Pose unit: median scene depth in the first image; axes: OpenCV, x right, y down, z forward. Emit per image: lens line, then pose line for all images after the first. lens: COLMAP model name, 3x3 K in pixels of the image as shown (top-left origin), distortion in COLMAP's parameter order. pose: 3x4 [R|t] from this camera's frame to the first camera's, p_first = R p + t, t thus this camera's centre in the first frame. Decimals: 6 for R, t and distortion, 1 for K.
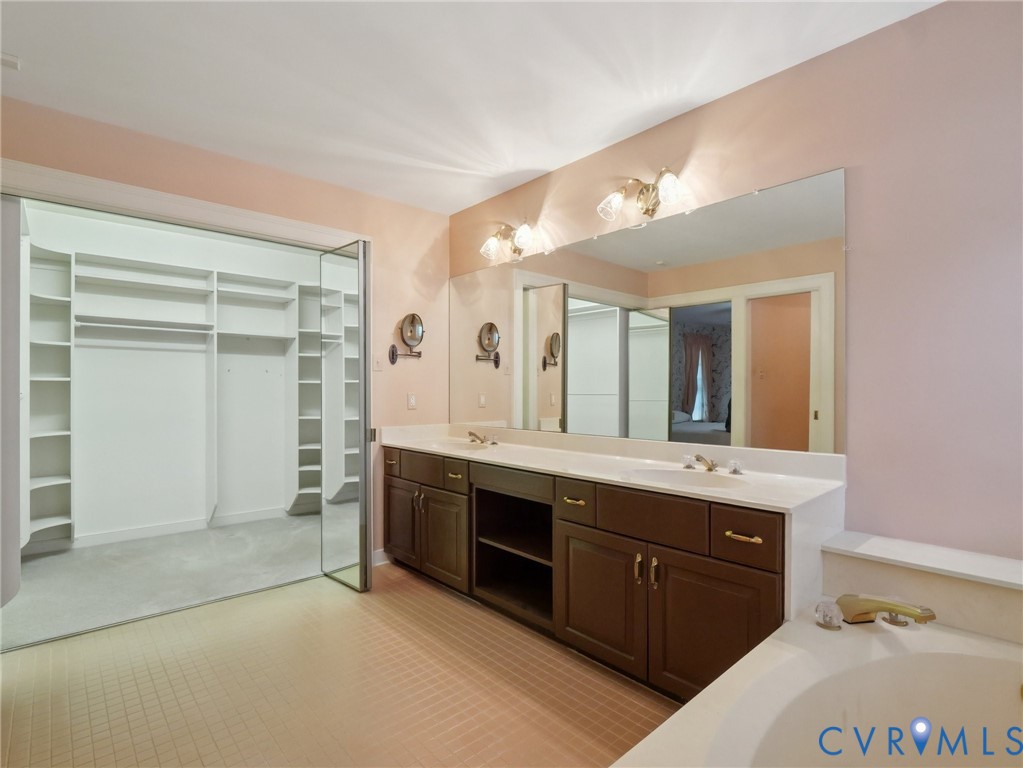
lens RADIAL K [[502.7, 0, 510.8], [0, 502.7, 388.5], [0, 0, 1]] dist [-0.004515, -0.003800]
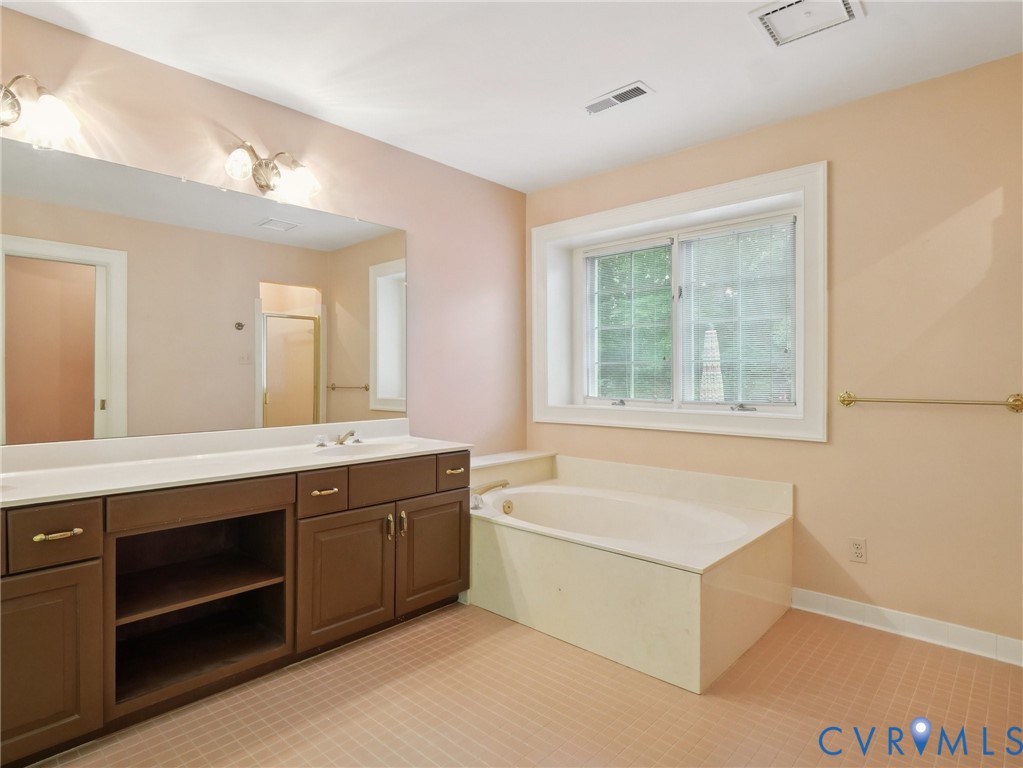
lens RADIAL K [[524.8, 0, 511.0], [0, 524.8, 380.1], [0, 0, 1]] dist [0.003746, 0.000292]
pose [[-0.050666, -0.003460, 0.998710, -0.851082], [-0.002645, 0.999991, 0.003330, 0.008127], [-0.998712, -0.002473, -0.050675, 0.671923]]
